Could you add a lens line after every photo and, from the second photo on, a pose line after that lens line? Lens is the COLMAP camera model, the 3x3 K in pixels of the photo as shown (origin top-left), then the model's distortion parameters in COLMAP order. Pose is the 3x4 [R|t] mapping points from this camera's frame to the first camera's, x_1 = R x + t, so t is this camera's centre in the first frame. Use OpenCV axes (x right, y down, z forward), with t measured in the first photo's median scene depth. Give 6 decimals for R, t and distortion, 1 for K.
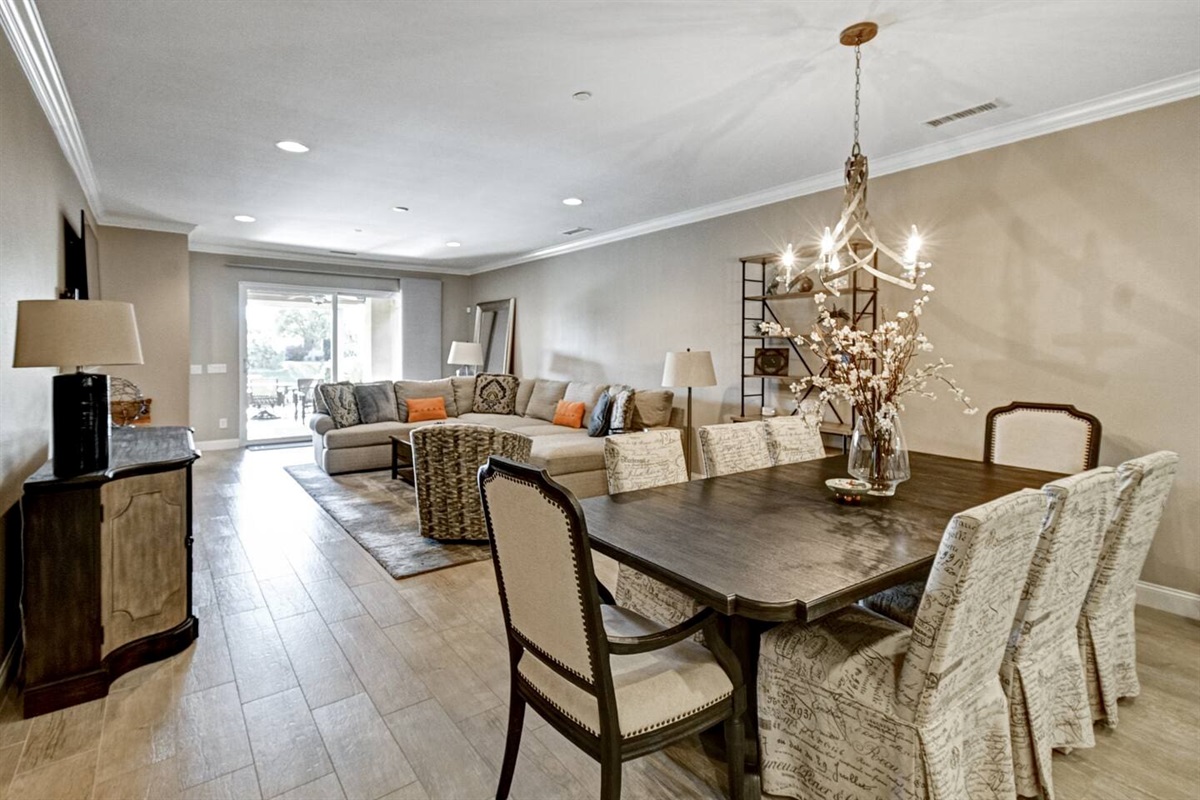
lens RADIAL K [[616.2, 0, 604.9], [0, 616.2, 363.5], [0, 0, 1]] dist [0.000018, -0.000020]
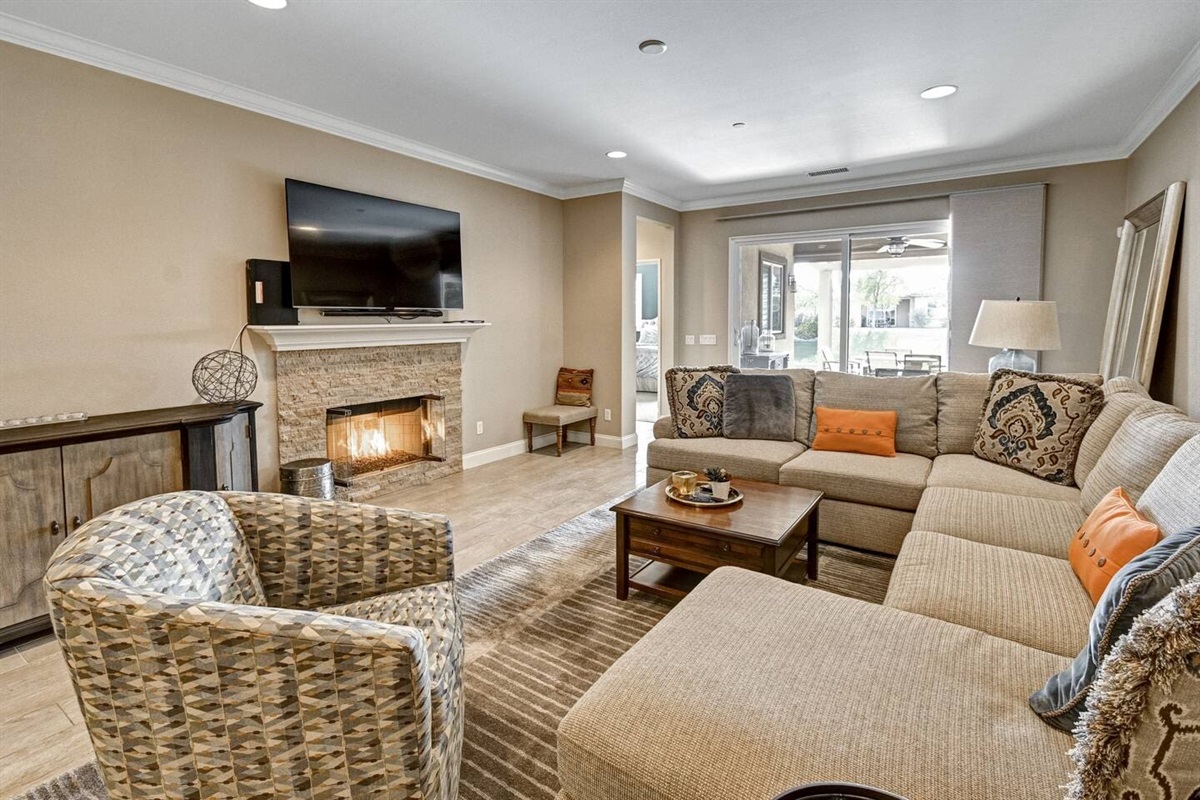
lens RADIAL K [[573.5, 0, 575.8], [0, 573.5, 340.9], [0, 0, 1]] dist [0.025724, -0.000054]
pose [[0.324362, 0.034864, -0.945290, 0.098750], [-0.015909, 0.999380, 0.031400, -0.013927], [0.945799, 0.004853, 0.324716, 0.626484]]
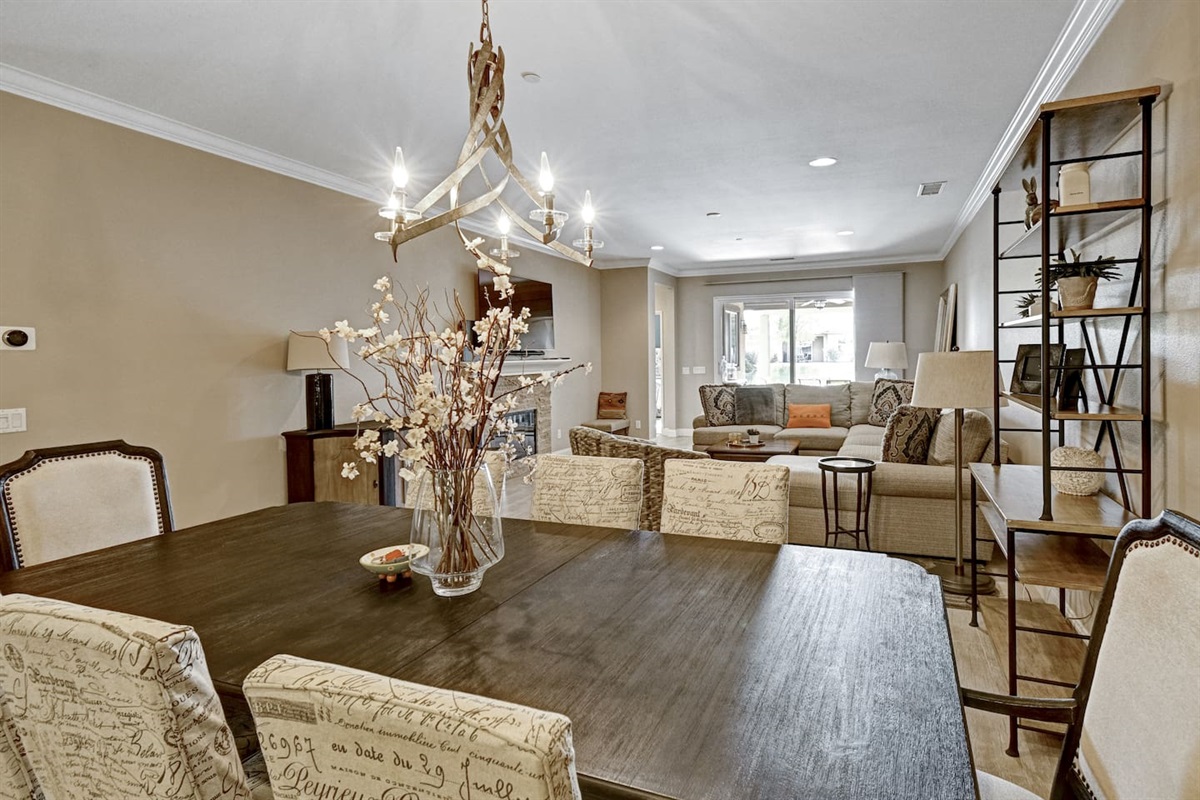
lens RADIAL K [[605.4, 0, 615.6], [0, 605.4, 356.8], [0, 0, 1]] dist [0.002730, 0.000416]
pose [[0.500816, -0.008769, -0.865509, 0.366247], [-0.000634, 0.999945, -0.010499, -0.005471], [0.865554, 0.005807, 0.500782, 0.291106]]
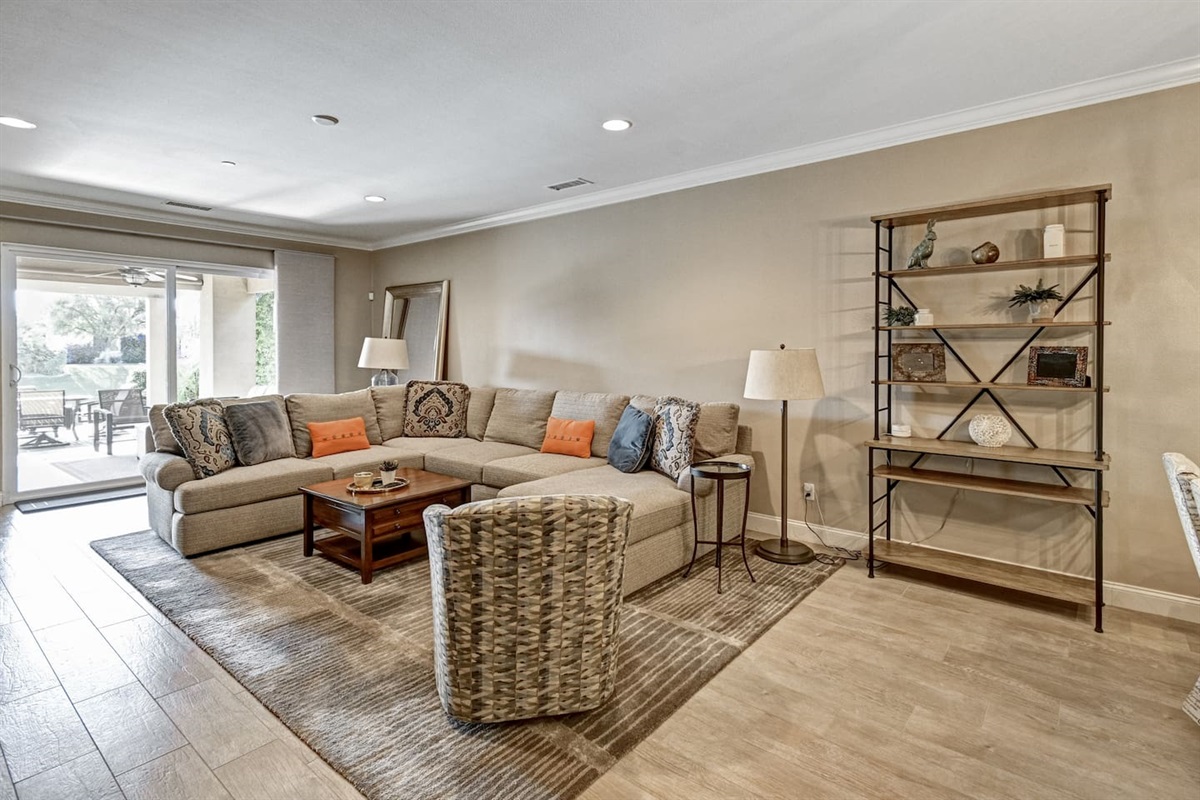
lens RADIAL K [[605.4, 0, 615.6], [0, 605.4, 356.8], [0, 0, 1]] dist [0.002730, 0.000416]
pose [[0.966562, -0.008888, 0.256280, -0.167944], [0.010777, 0.999924, -0.005968, -0.006025], [-0.256208, 0.008530, 0.966584, 0.278196]]
